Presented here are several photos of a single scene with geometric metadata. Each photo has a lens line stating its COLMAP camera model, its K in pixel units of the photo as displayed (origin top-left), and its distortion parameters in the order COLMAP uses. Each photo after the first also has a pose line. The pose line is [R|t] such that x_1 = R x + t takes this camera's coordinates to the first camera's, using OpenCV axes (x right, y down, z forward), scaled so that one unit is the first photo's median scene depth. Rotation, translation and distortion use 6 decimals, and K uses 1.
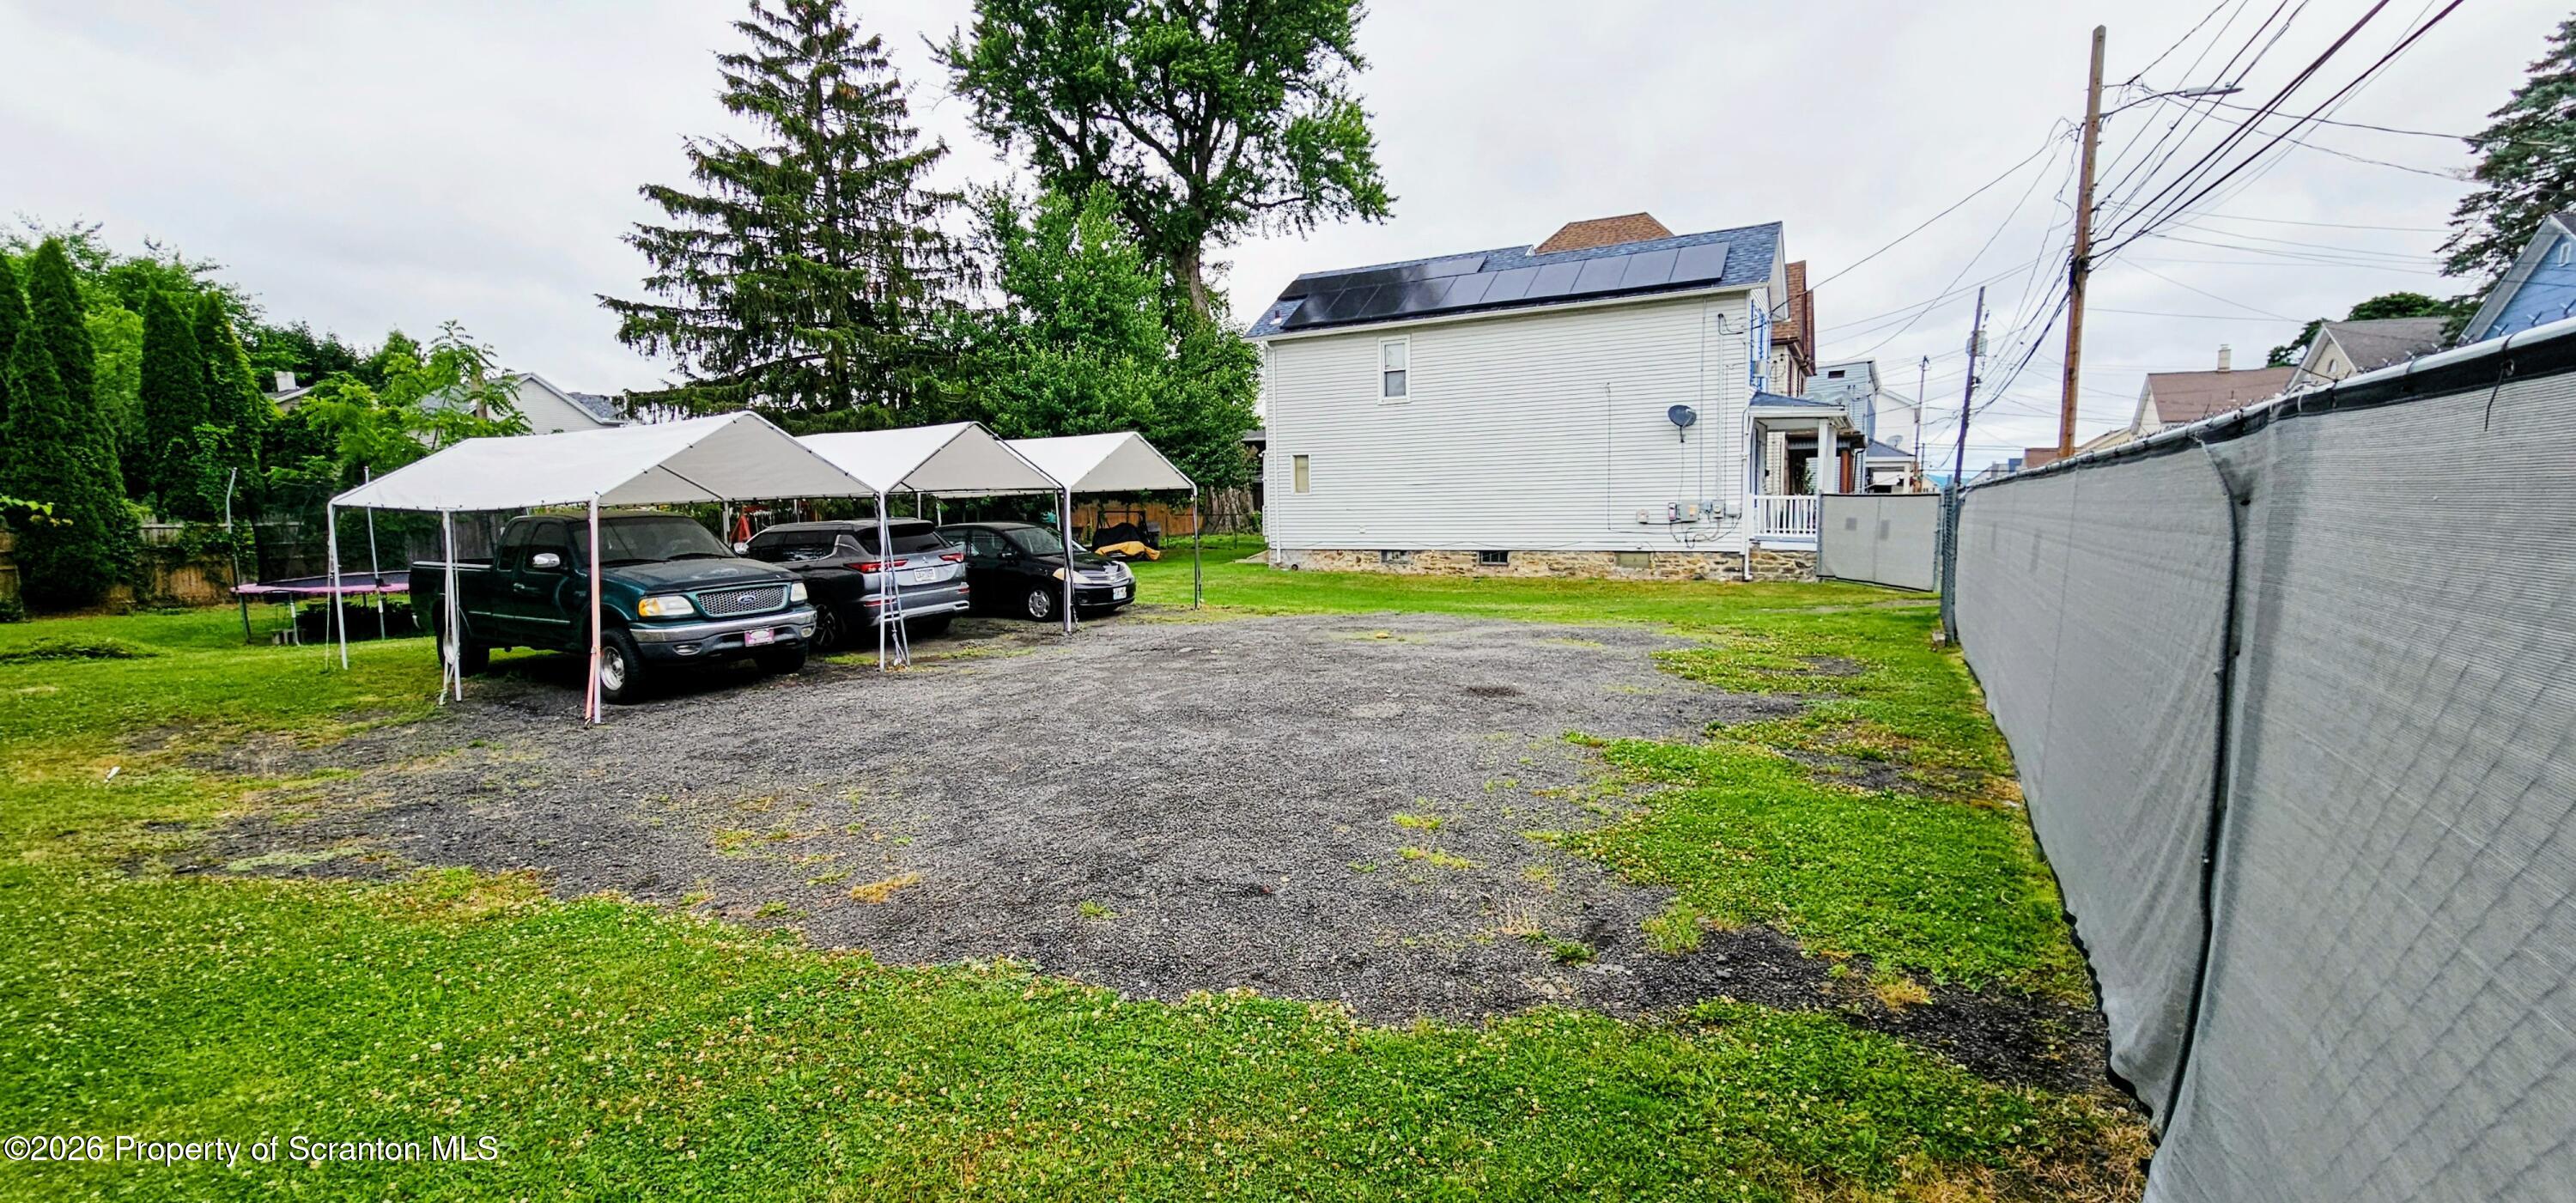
lens RADIAL K [[1050.1, 0, 1289.6], [0, 1050.1, 606.8], [0, 0, 1]] dist [-0.002184, -0.000415]
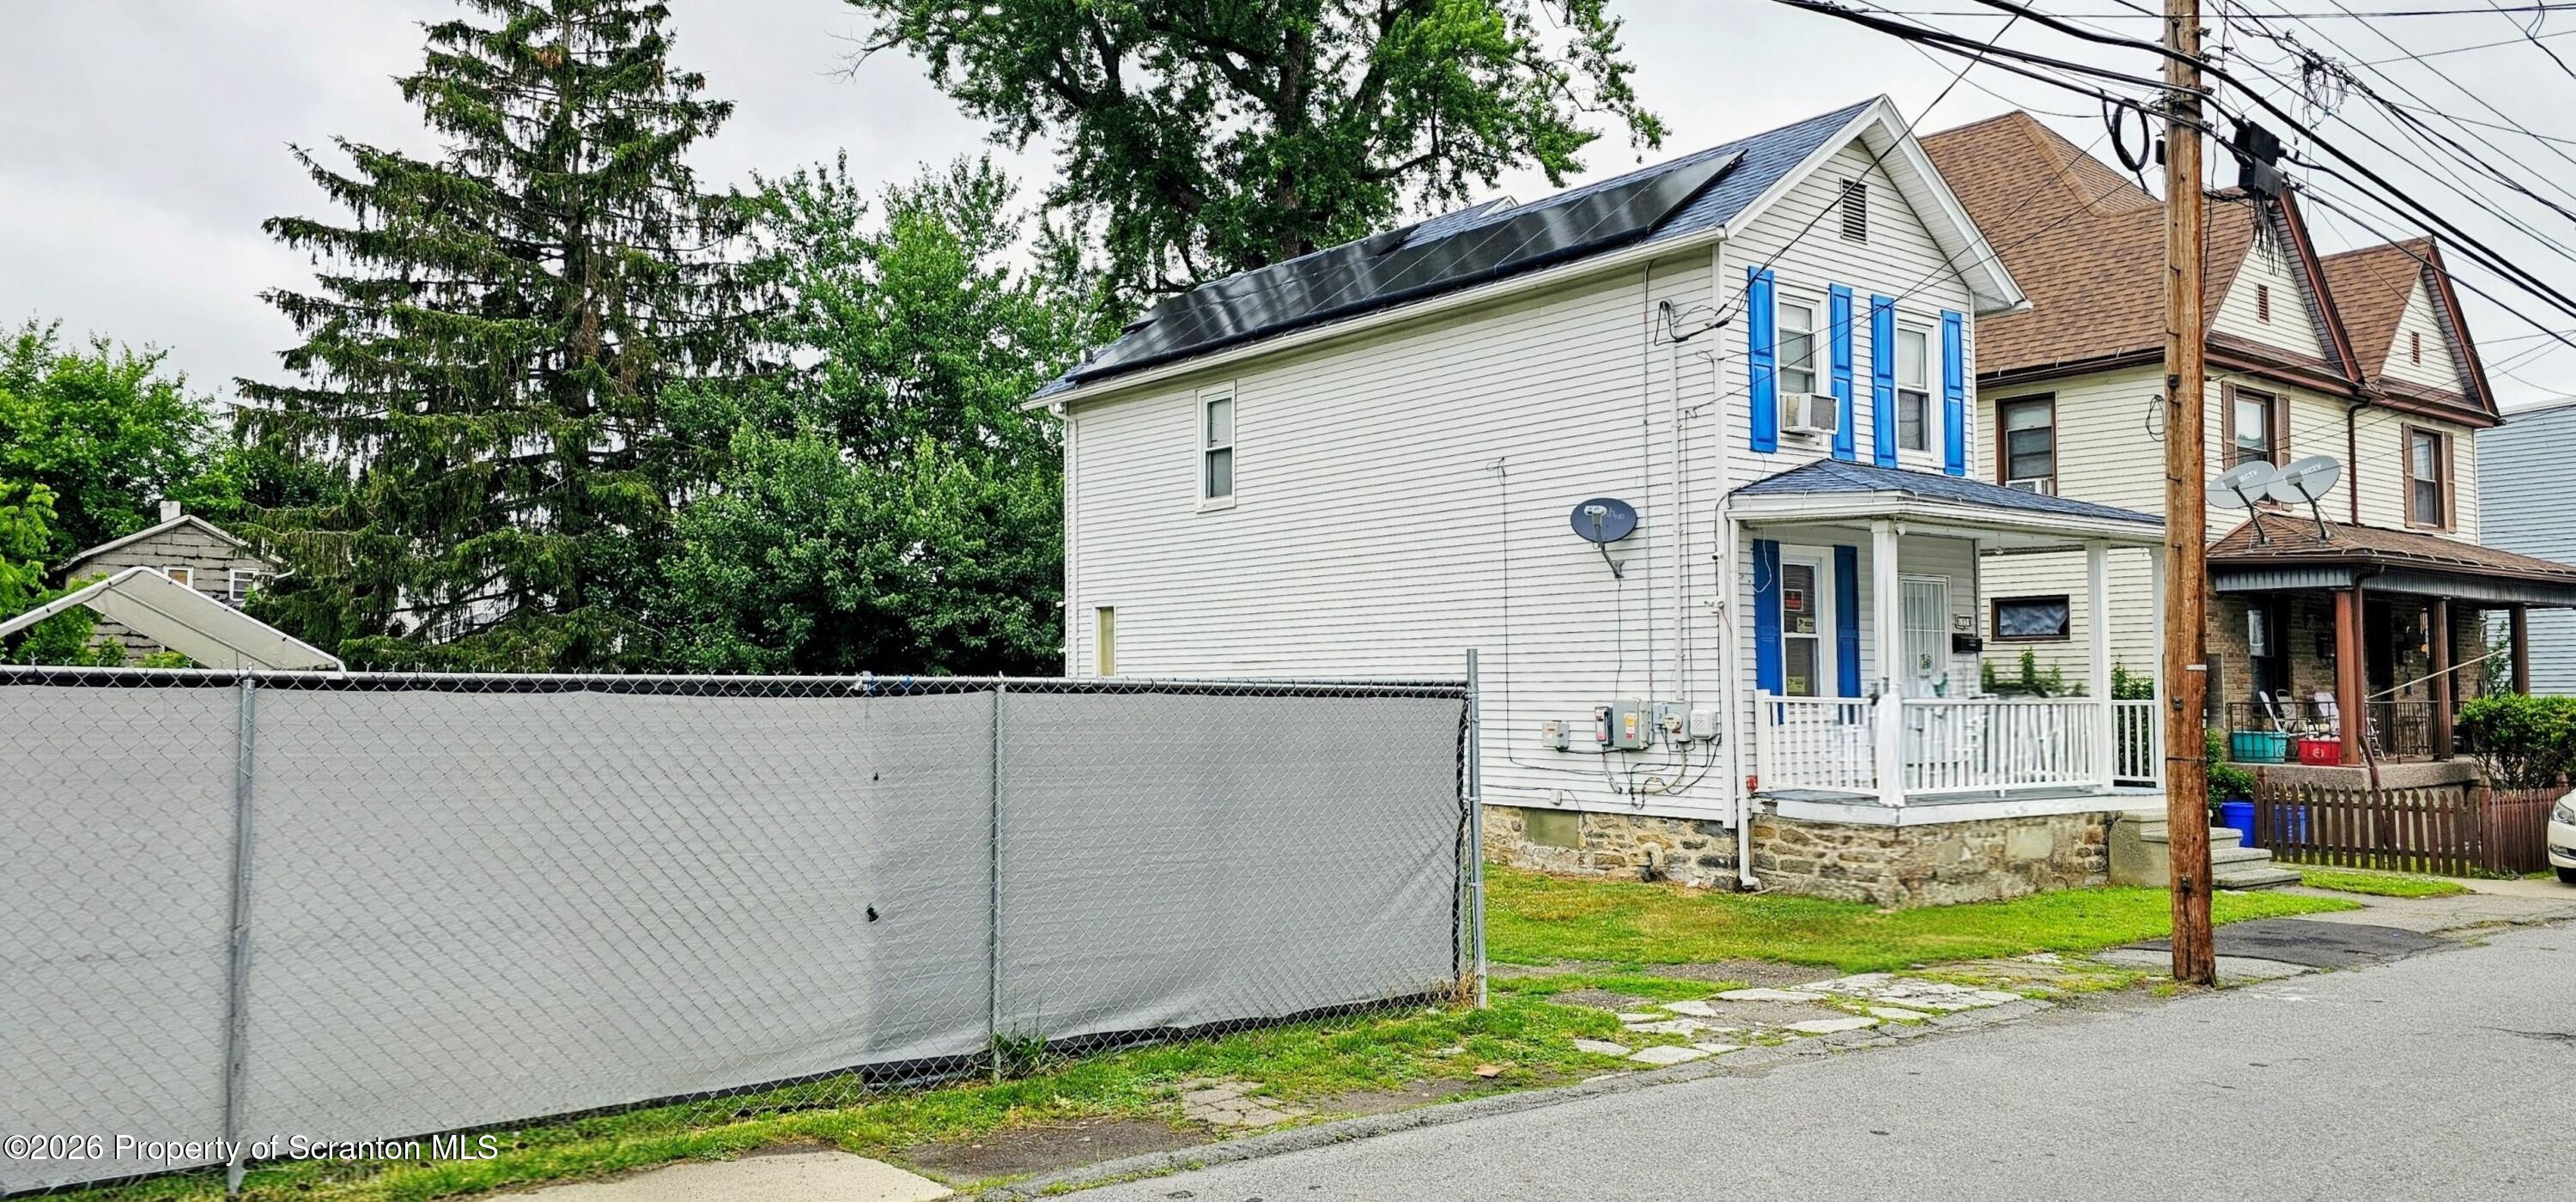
lens RADIAL K [[1797.1, 0, 1288.0], [0, 1797.1, 601.0], [0, 0, 1]] dist [0.096849, -0.000749]
pose [[0.920807, -0.003857, -0.389999, 0.498272], [-0.054130, 0.989010, -0.137583, -0.026554], [0.386243, 0.147798, 0.910479, 0.204168]]
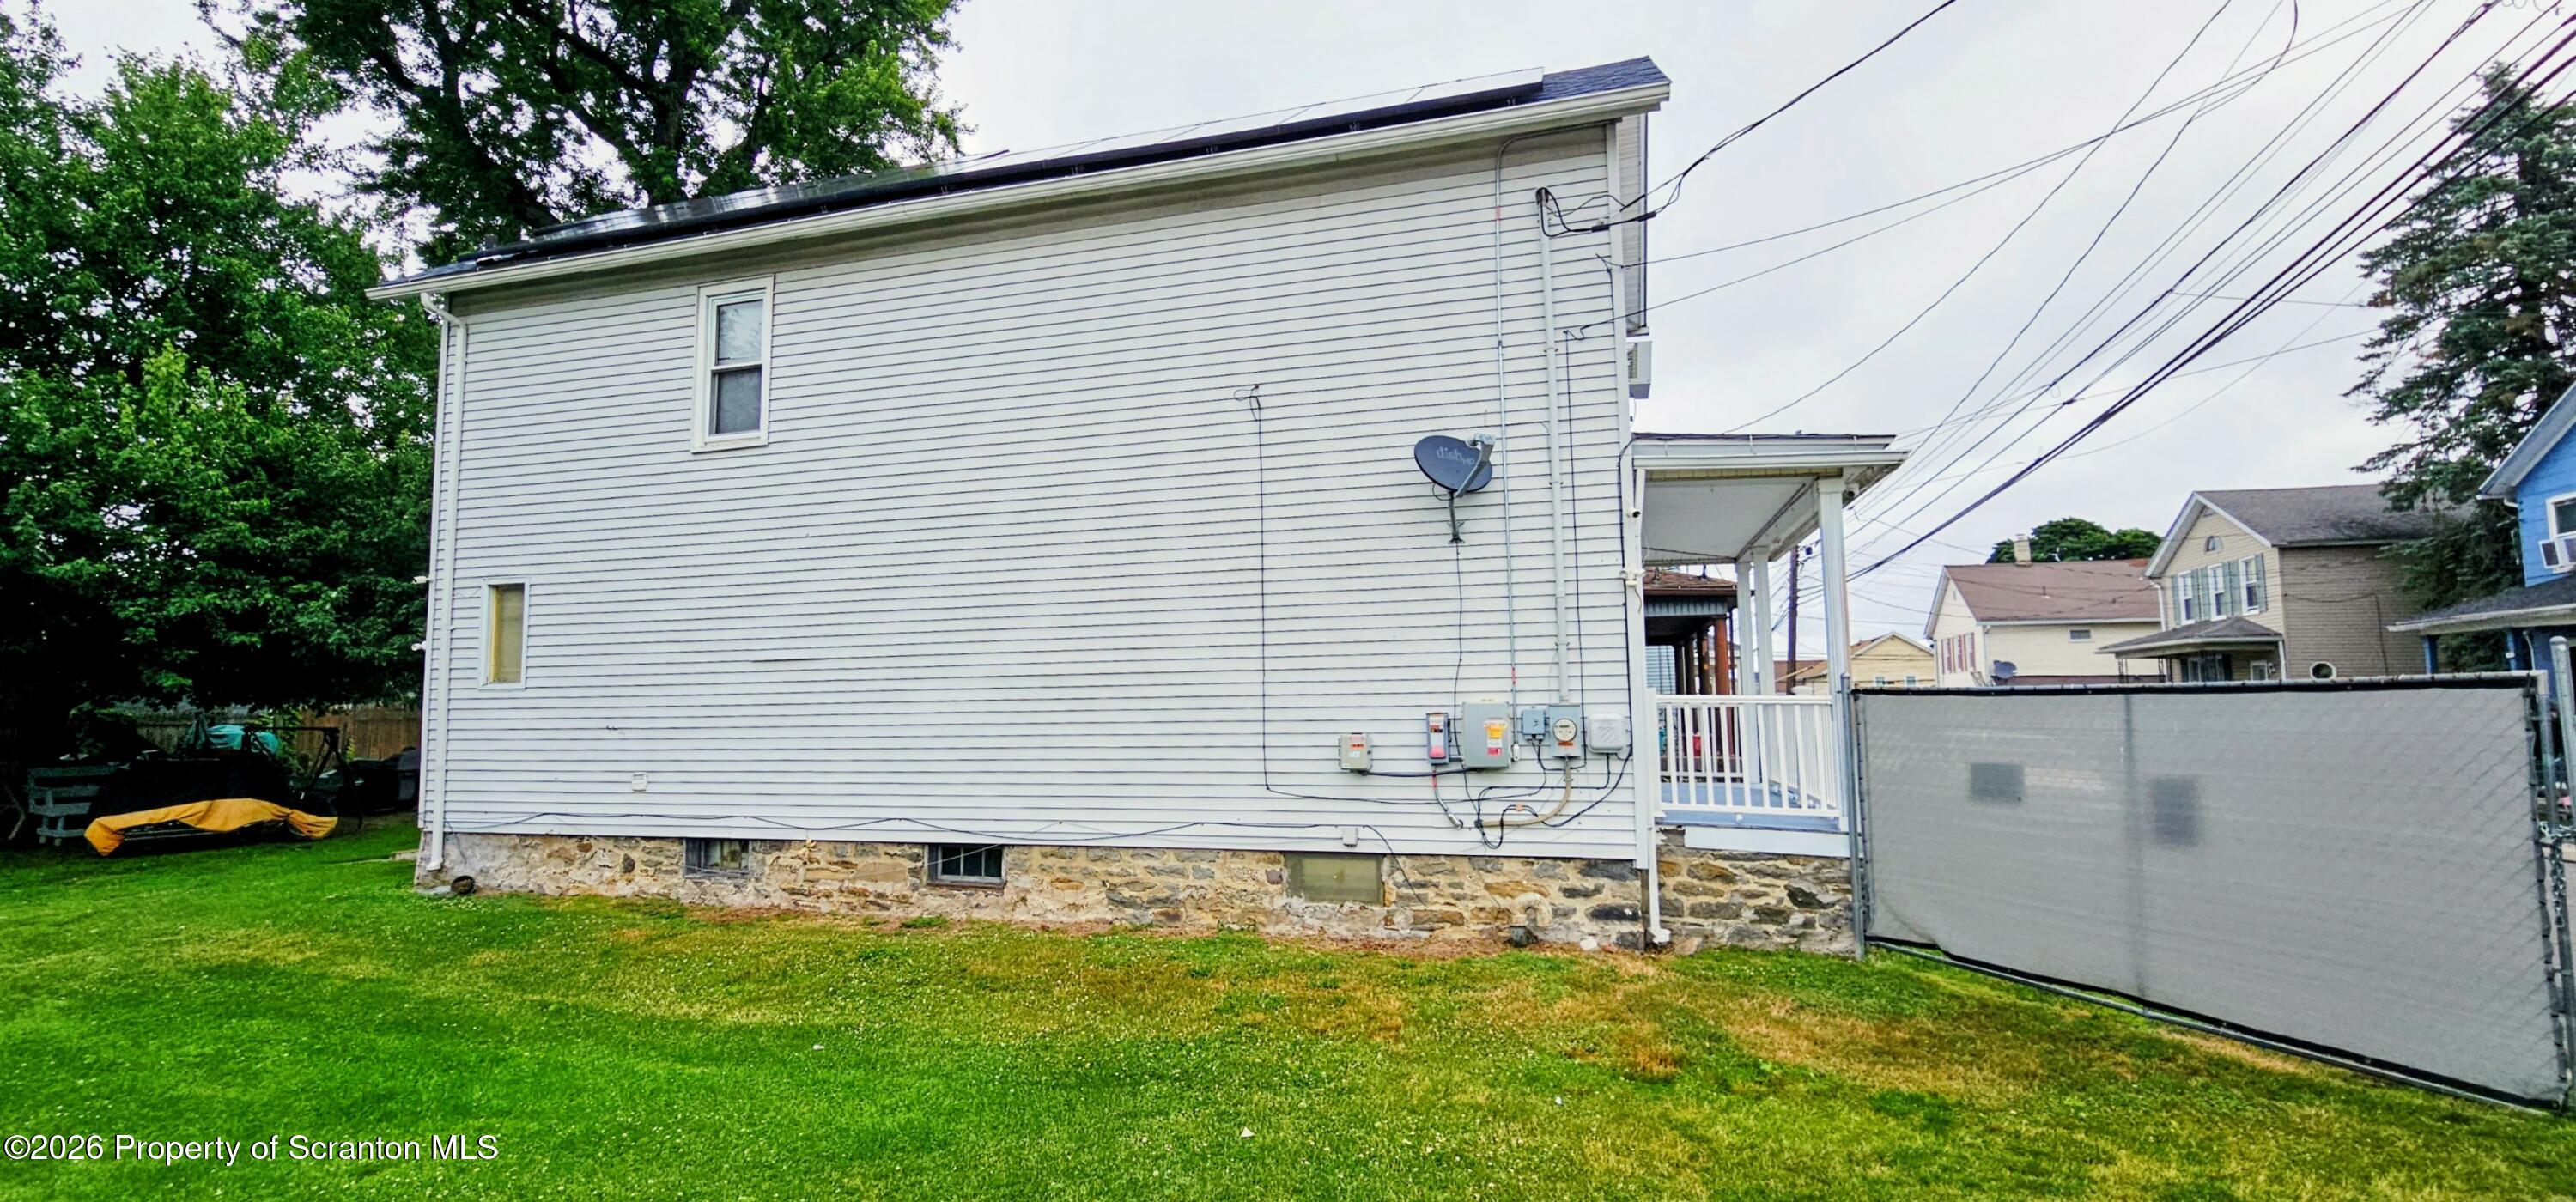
lens RADIAL K [[1064.2, 0, 1293.3], [0, 1064.2, 615.1], [0, 0, 1]] dist [-0.007122, -0.000262]
pose [[0.973542, 0.026288, 0.226990, 0.218557], [0.017483, 0.981880, -0.188696, -0.060008], [-0.227838, 0.187672, 0.955442, 0.614105]]
